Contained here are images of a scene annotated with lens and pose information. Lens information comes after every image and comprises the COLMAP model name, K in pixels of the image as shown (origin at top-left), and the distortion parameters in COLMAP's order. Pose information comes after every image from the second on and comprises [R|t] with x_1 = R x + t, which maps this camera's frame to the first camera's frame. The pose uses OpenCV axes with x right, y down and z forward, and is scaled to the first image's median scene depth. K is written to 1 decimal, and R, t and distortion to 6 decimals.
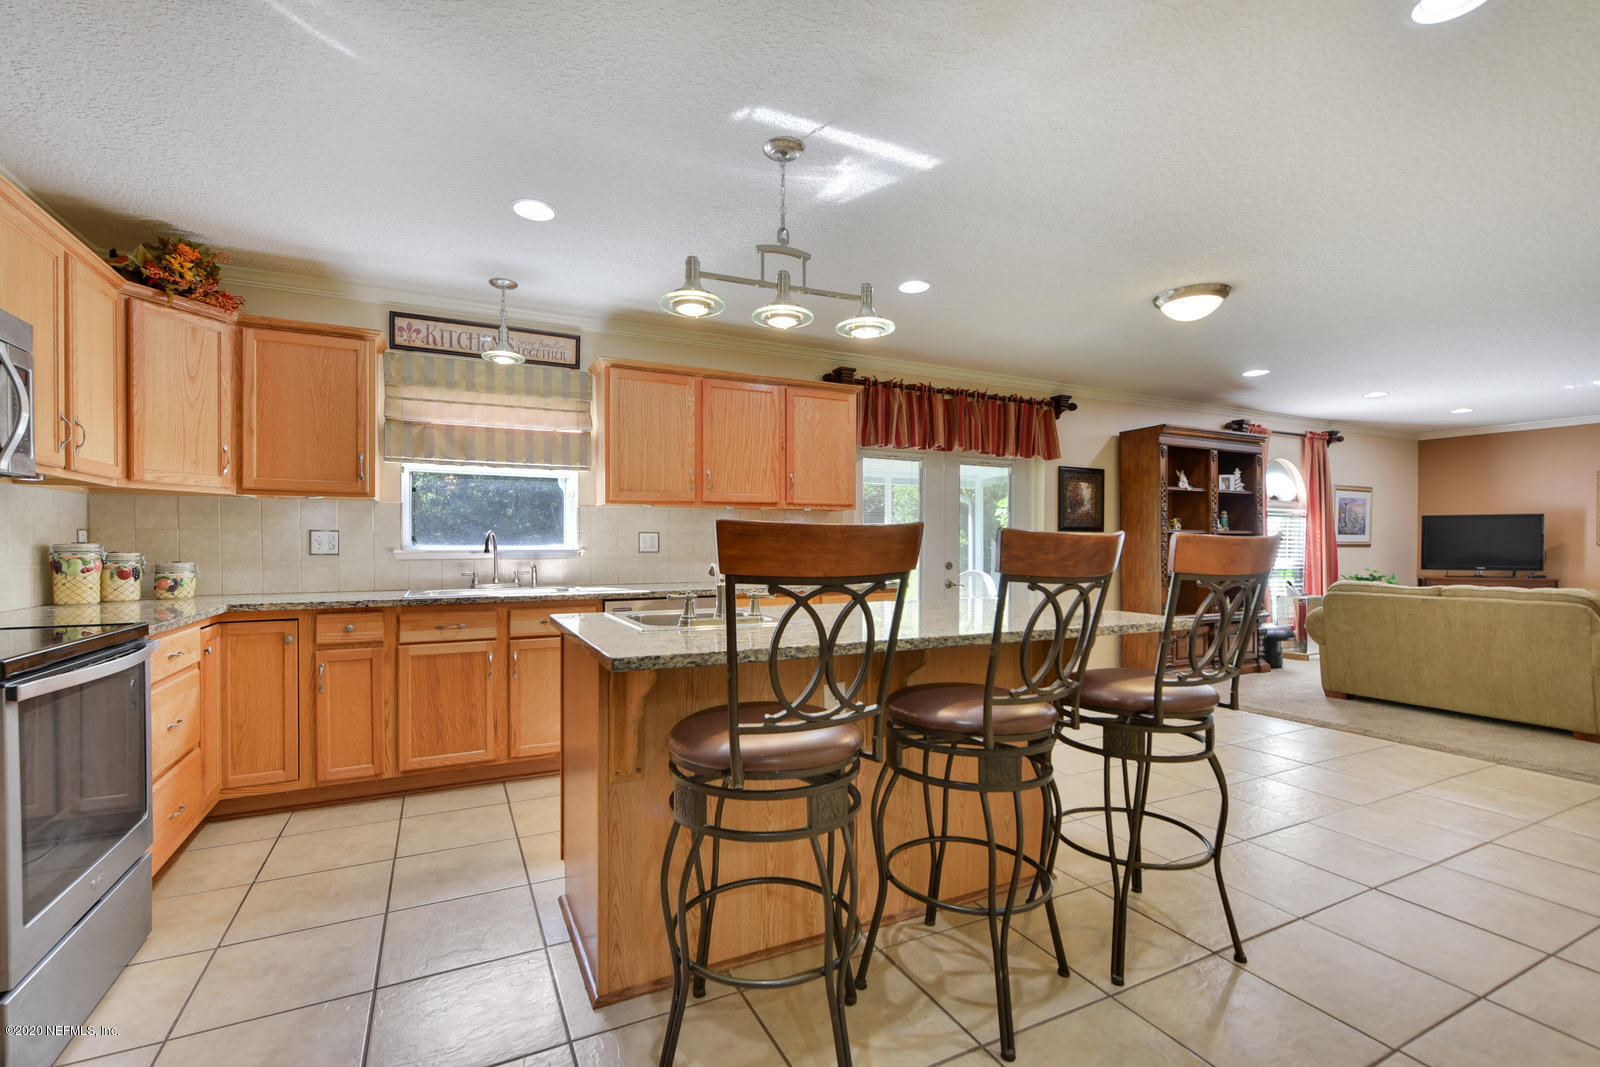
lens RADIAL K [[701.4, 0, 790.0], [0, 701.4, 543.5], [0, 0, 1]] dist [-0.002110, -0.000977]
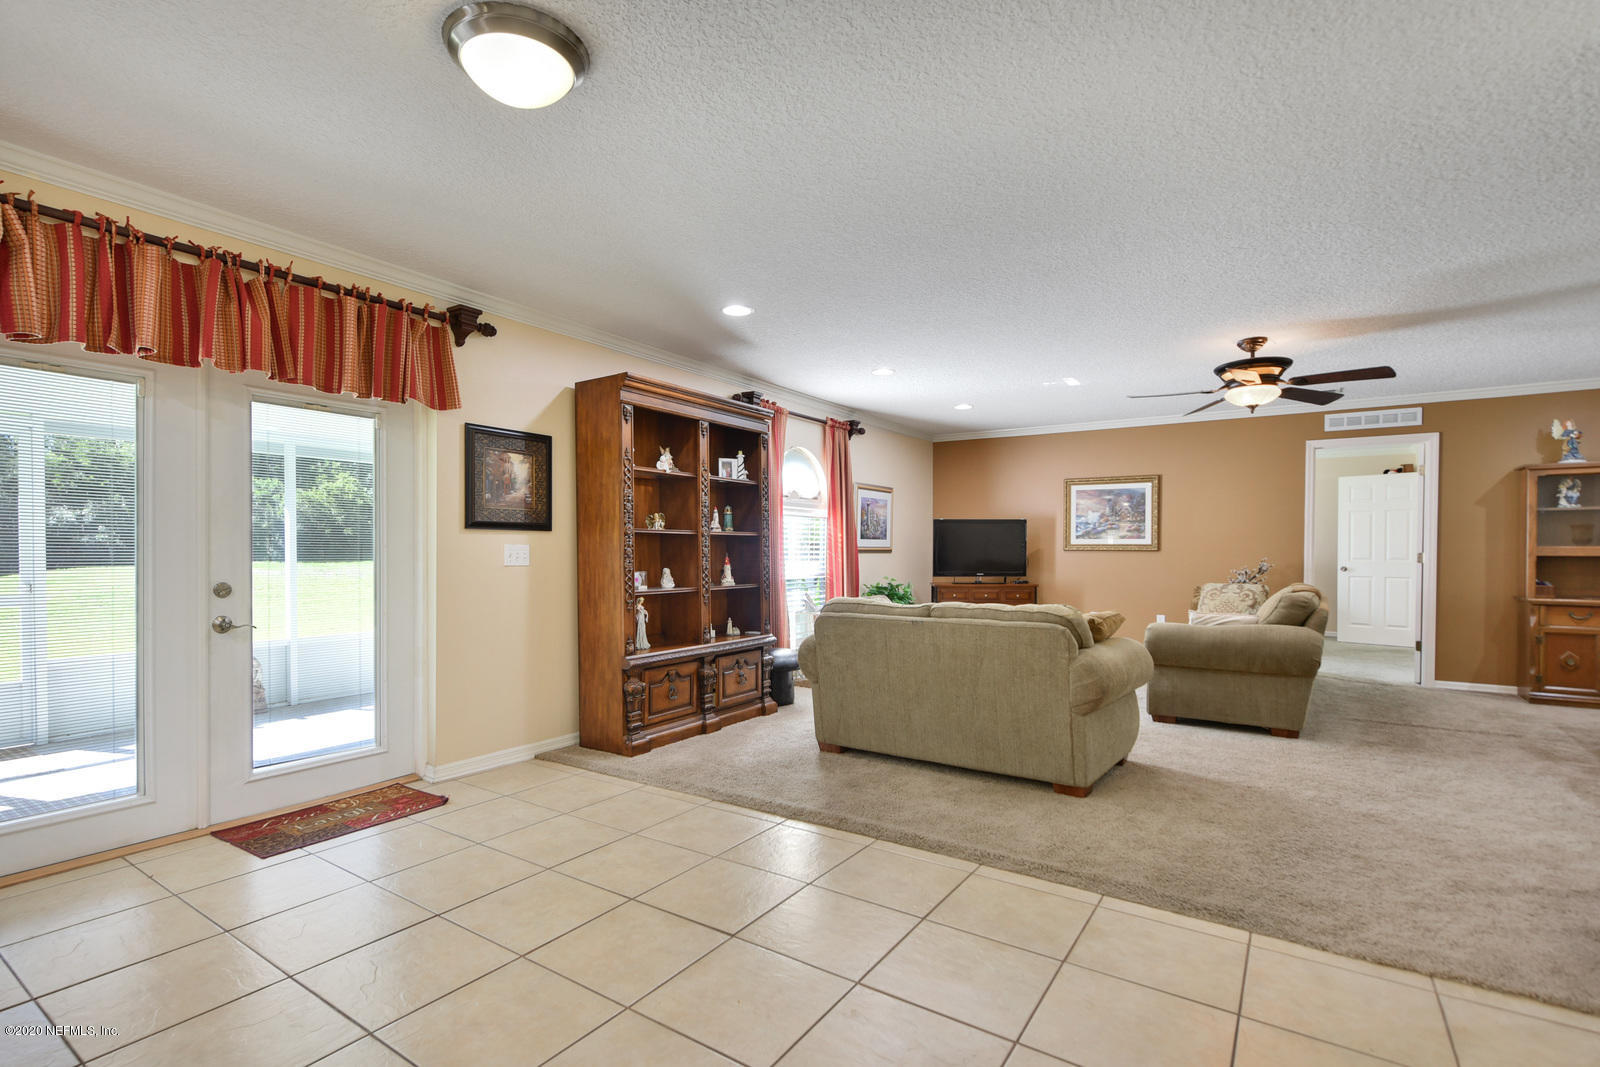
lens RADIAL K [[747.4, 0, 796.2], [0, 747.4, 547.5], [0, 0, 1]] dist [0.000984, -0.000163]
pose [[0.865911, 0.001407, 0.500196, 0.299448], [0.000124, 0.999995, -0.003028, 0.001166], [-0.500198, 0.002684, 0.865907, 0.276567]]
